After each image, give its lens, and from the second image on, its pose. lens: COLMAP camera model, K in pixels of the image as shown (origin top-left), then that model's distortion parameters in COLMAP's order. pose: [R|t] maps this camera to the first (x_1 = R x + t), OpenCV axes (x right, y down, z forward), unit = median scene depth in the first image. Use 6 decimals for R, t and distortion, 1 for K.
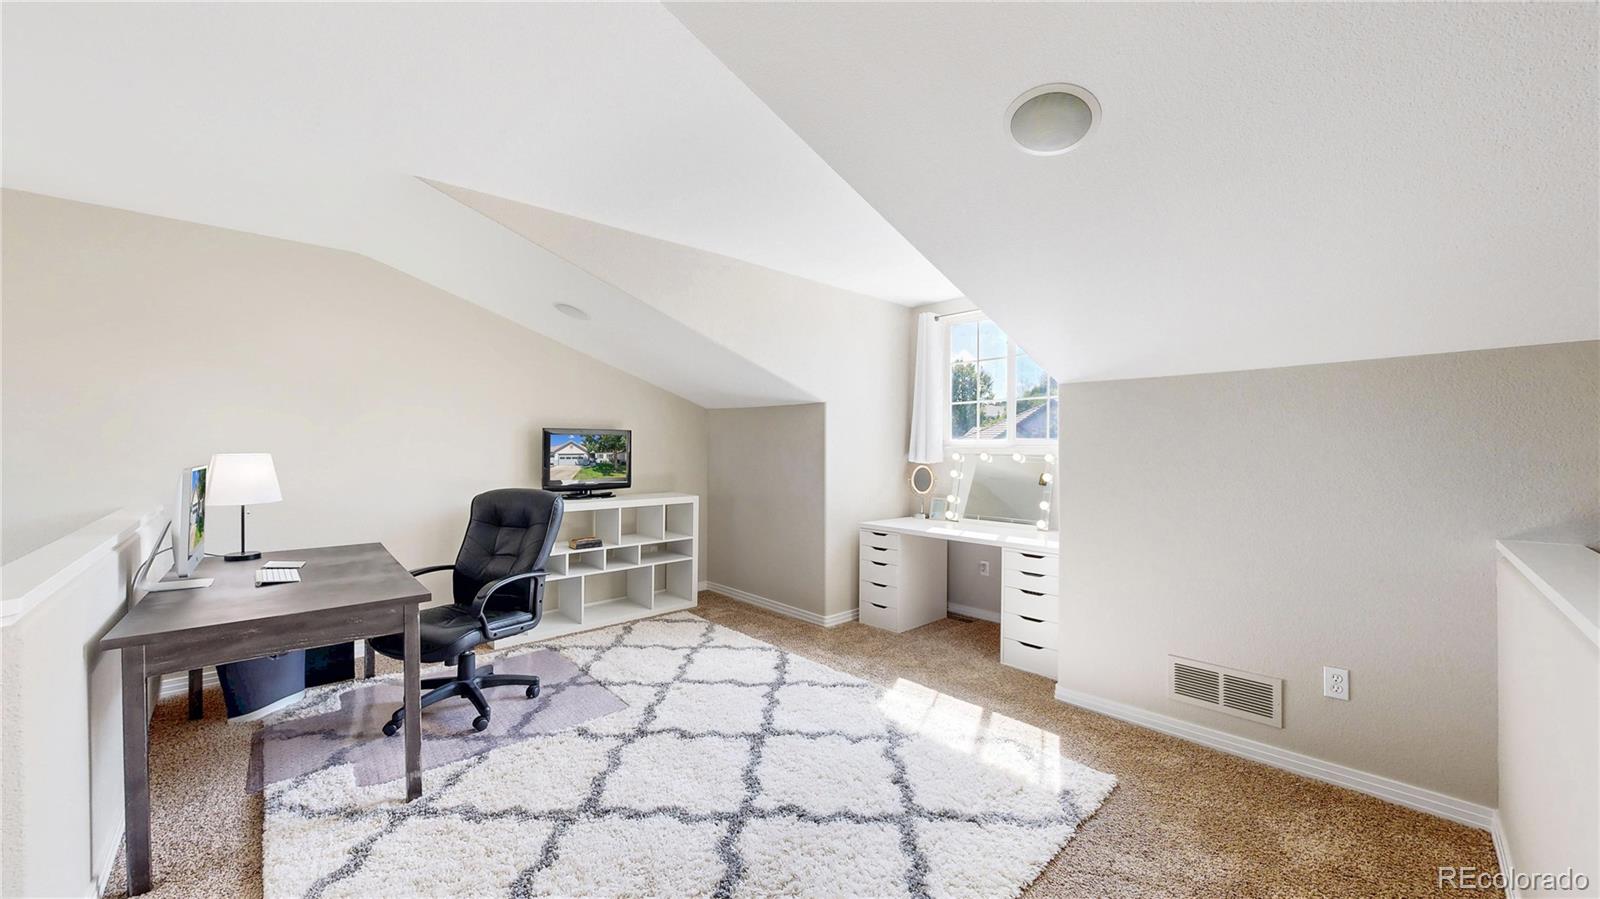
lens RADIAL K [[579.4, 0, 793.3], [0, 579.4, 453.0], [0, 0, 1]] dist [0.000486, -0.000146]
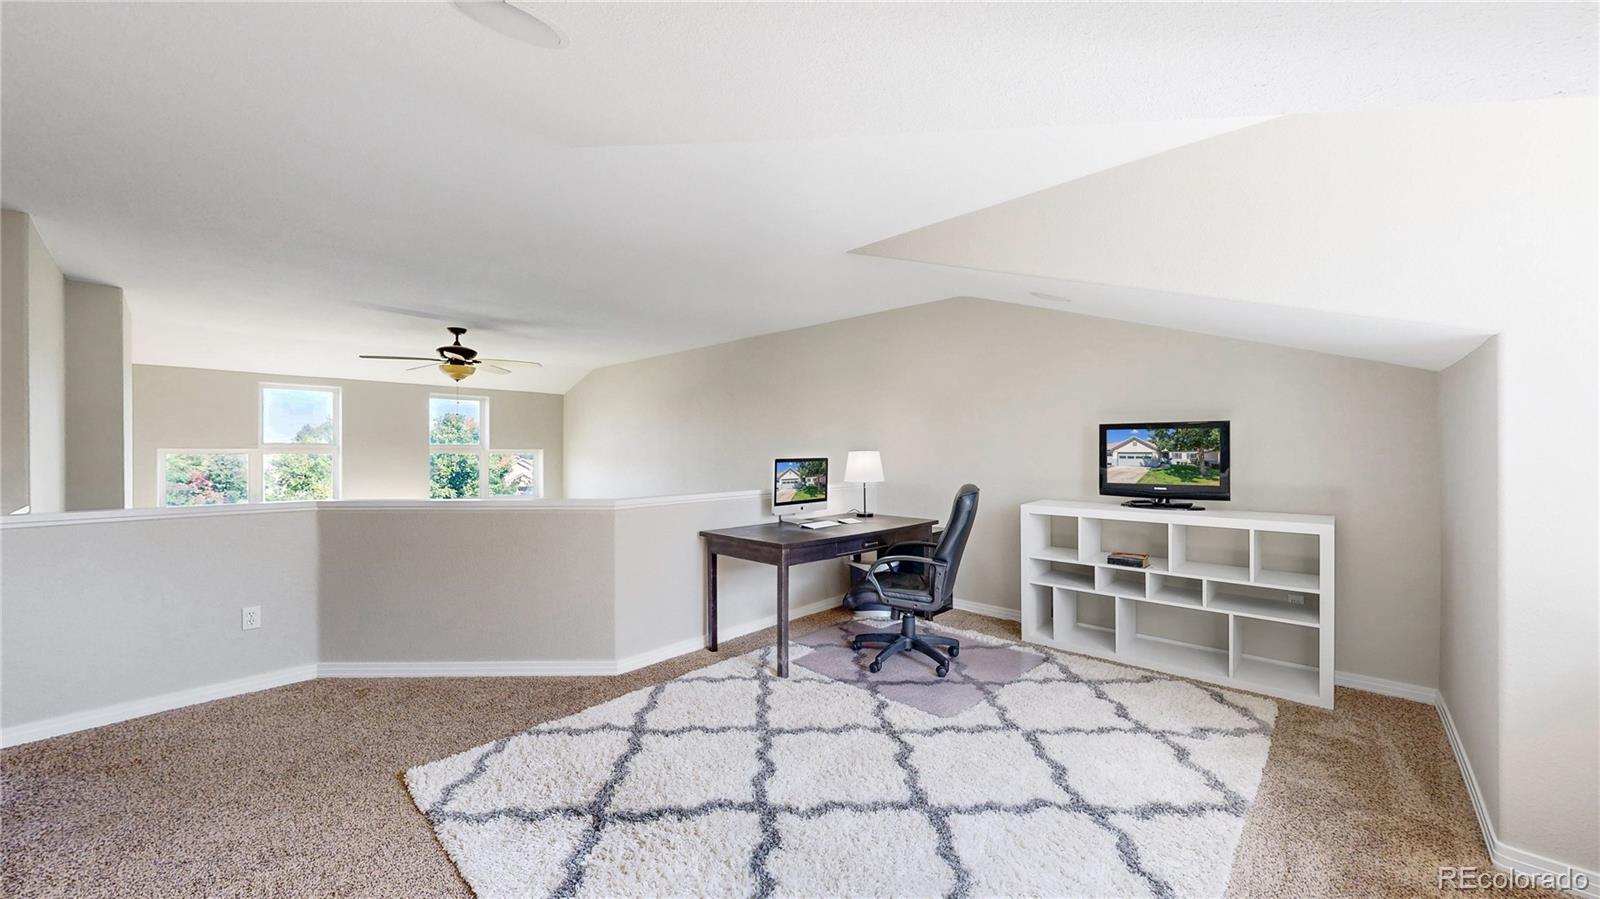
lens RADIAL K [[579.4, 0, 793.3], [0, 579.4, 453.0], [0, 0, 1]] dist [0.000486, -0.000146]
pose [[0.081083, 0.007535, -0.996679, 0.432861], [-0.002574, 0.999970, 0.007350, -0.002886], [0.996704, 0.001969, 0.081100, 0.453219]]
